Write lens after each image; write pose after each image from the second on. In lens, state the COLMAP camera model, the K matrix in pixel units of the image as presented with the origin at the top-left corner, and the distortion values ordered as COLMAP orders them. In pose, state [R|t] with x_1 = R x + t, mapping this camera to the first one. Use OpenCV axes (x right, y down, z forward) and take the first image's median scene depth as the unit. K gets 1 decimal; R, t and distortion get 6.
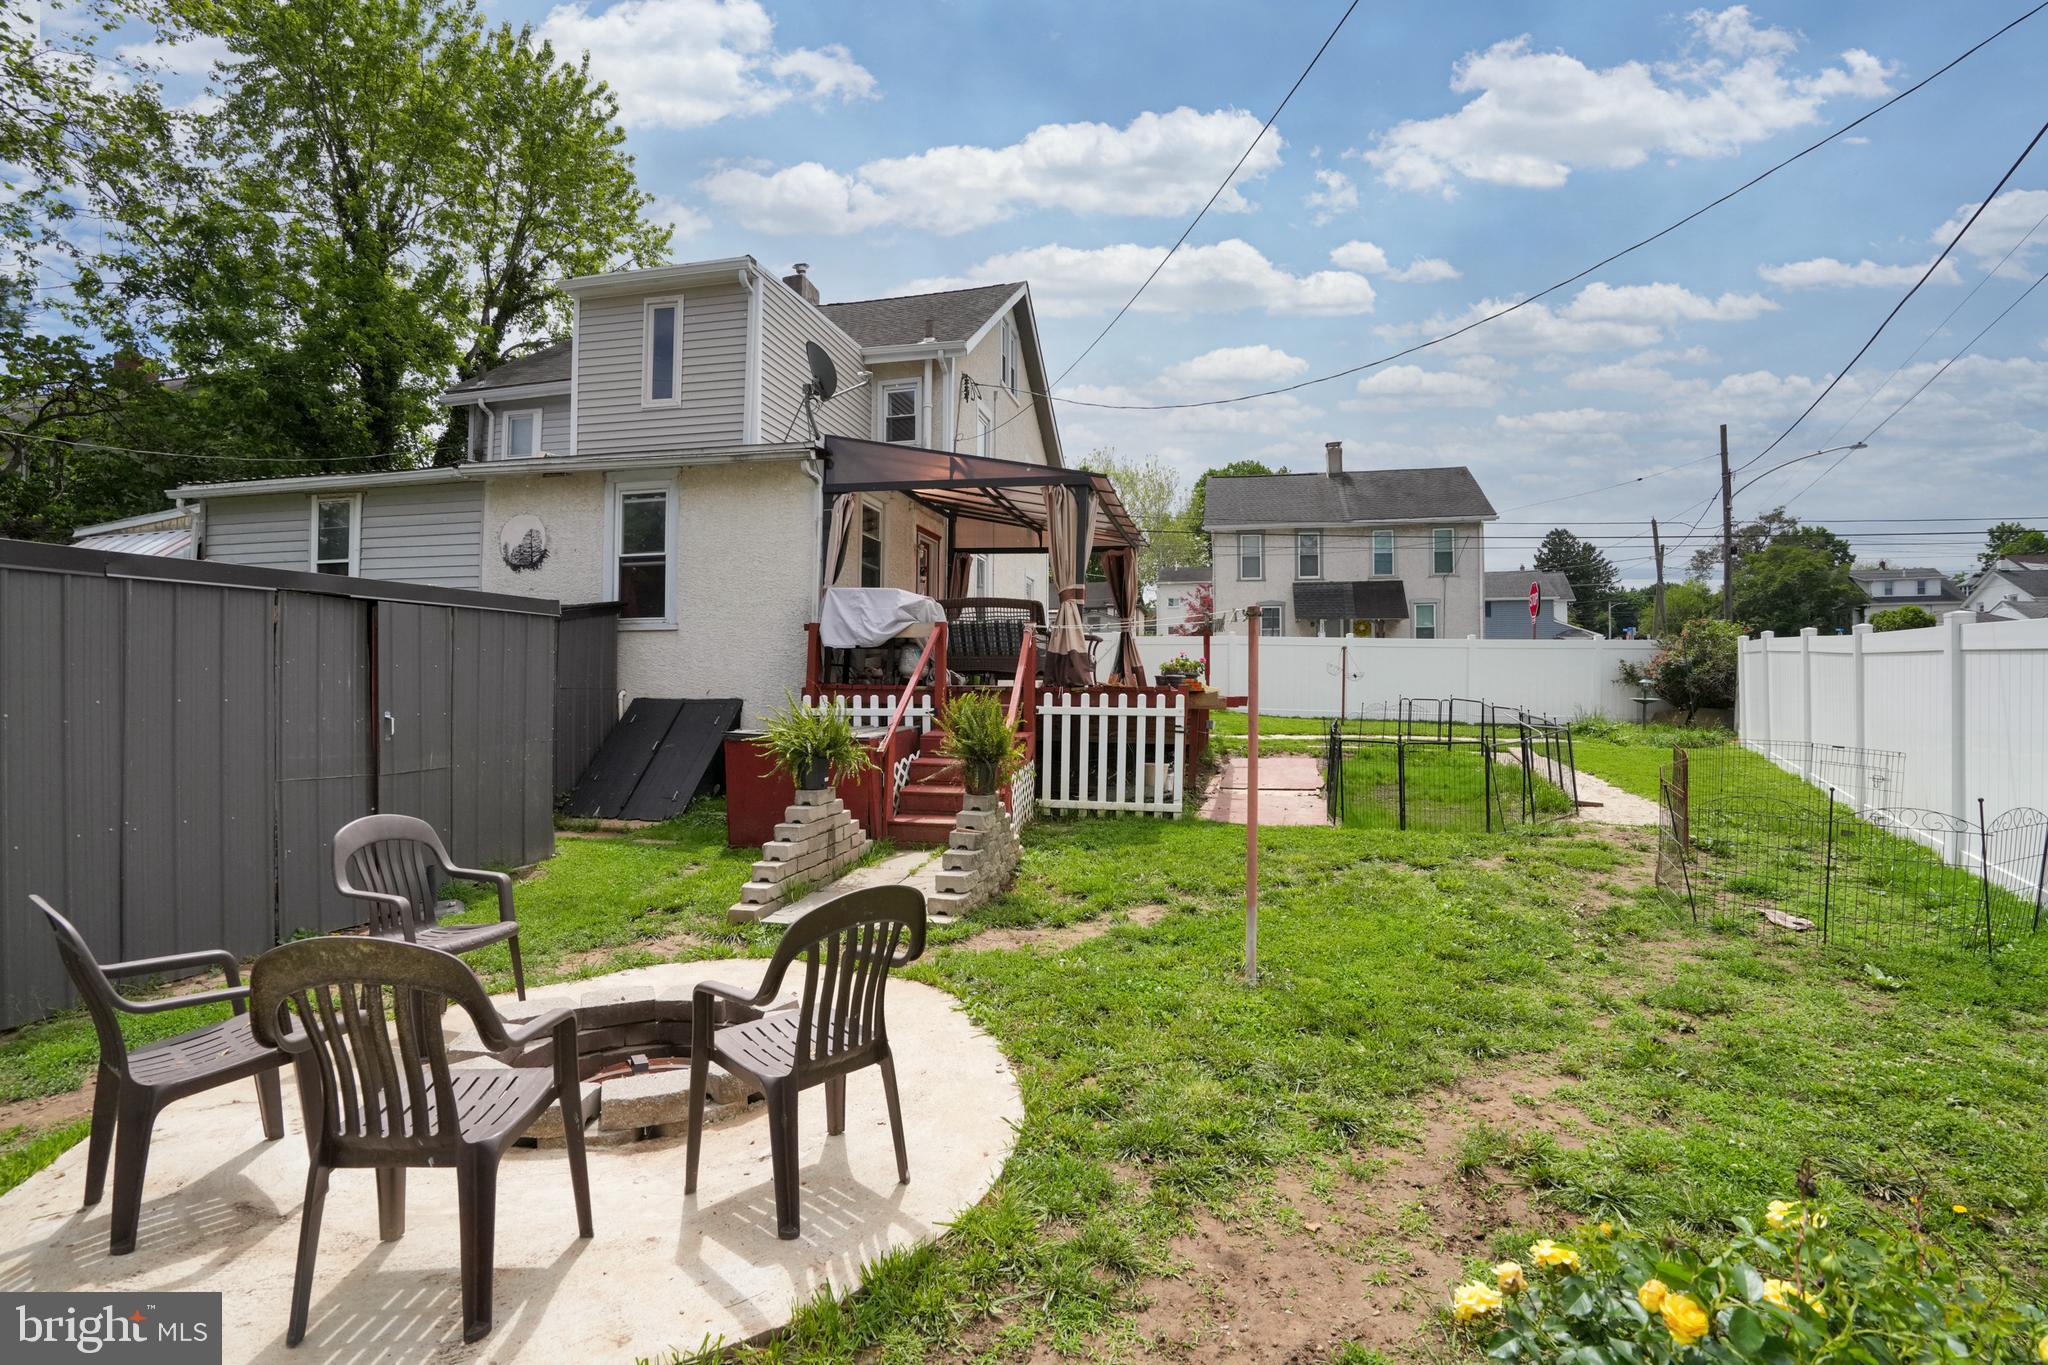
lens RADIAL K [[940.4, 0, 1057.1], [0, 940.4, 690.4], [0, 0, 1]] dist [-0.051472, 0.015826]
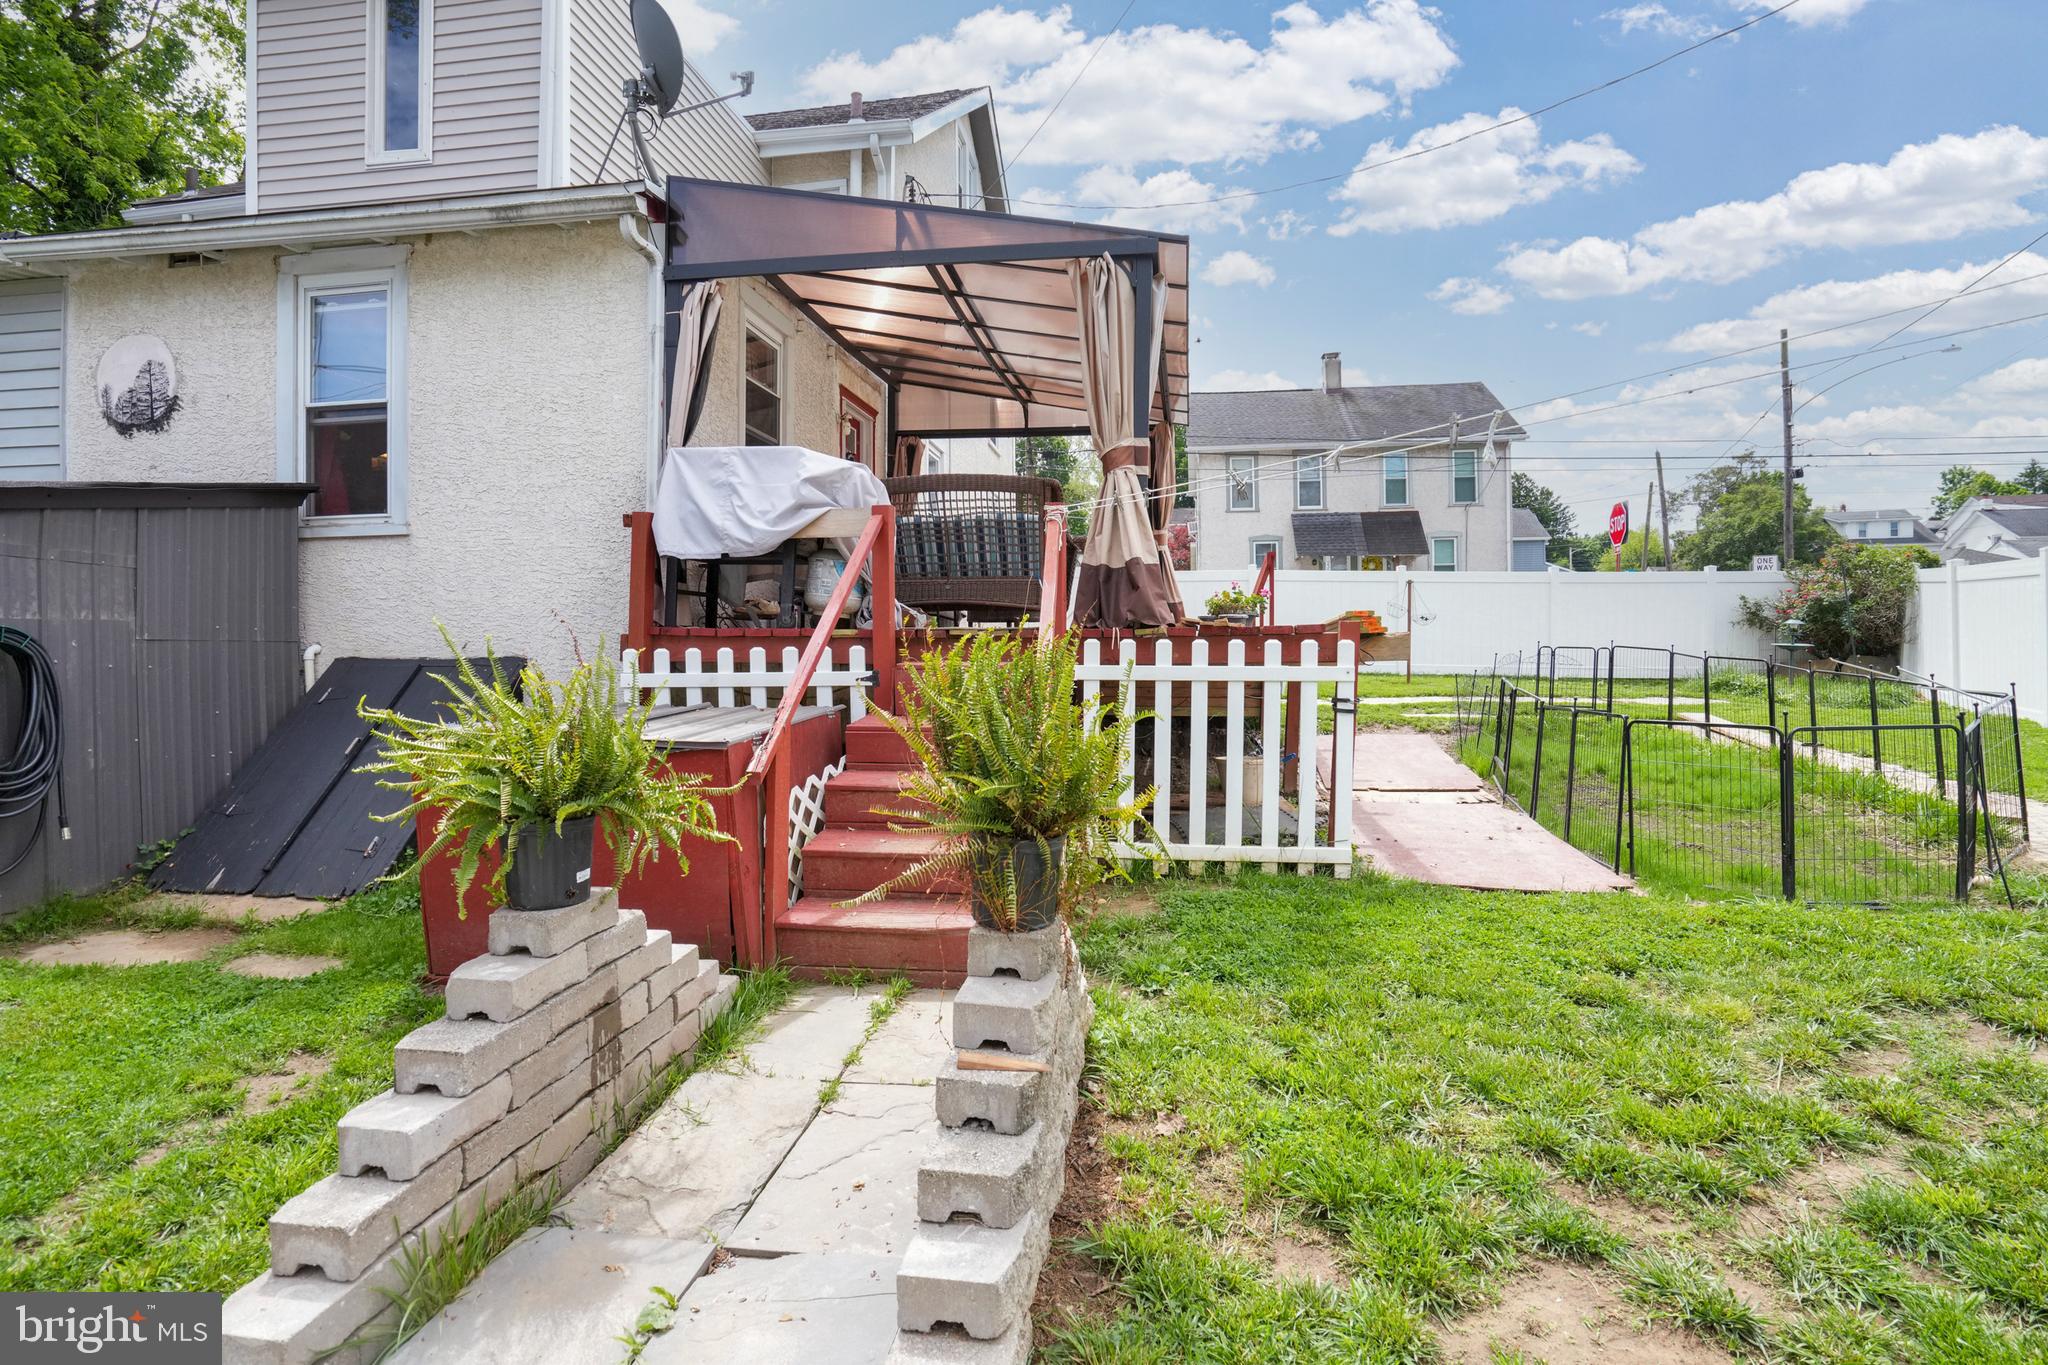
lens RADIAL K [[940.4, 0, 1043.9], [0, 940.4, 665.4], [0, 0, 1]] dist [-0.051472, 0.015826]
pose [[0.998409, -0.011085, 0.055287, -0.057692], [0.009831, 0.999689, 0.022907, 0.004449], [-0.055524, -0.022327, 0.998208, 0.425176]]
